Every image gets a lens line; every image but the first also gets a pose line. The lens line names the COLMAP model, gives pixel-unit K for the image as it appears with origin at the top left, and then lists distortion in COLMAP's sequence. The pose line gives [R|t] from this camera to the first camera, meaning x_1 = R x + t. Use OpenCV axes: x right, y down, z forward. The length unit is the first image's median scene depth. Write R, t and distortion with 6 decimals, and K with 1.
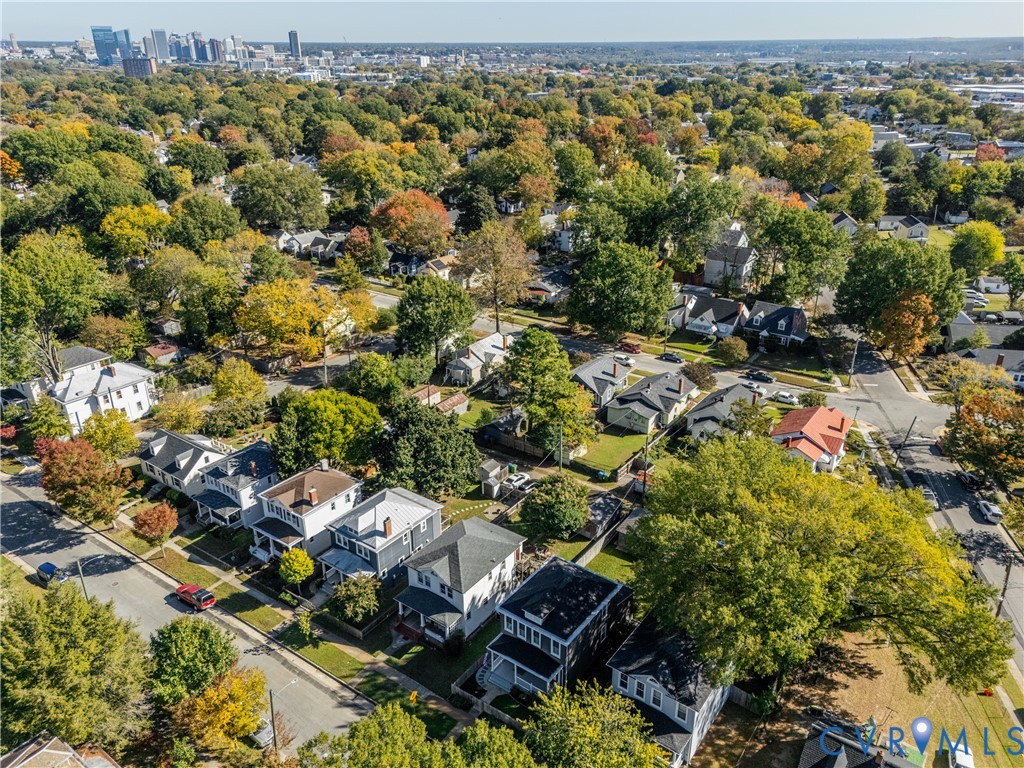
lens RADIAL K [[751.9, 0, 513.7], [0, 751.9, 383.8], [0, 0, 1]] dist [0.063032, -0.044245]
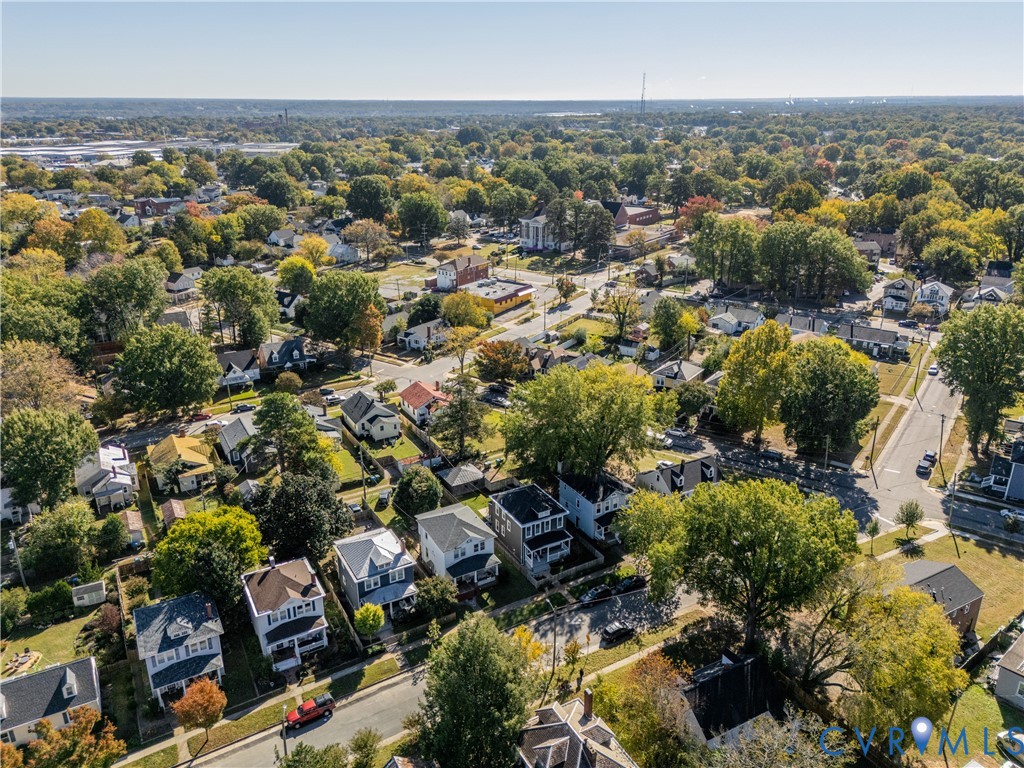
lens RADIAL K [[750.5, 0, 513.8], [0, 750.5, 382.6], [0, 0, 1]] dist [0.076726, -0.064714]
pose [[0.409781, -0.316354, 0.855570, -0.623354], [0.373714, 0.913831, 0.158904, -0.106214], [-0.832116, 0.254622, 0.492696, 0.105531]]
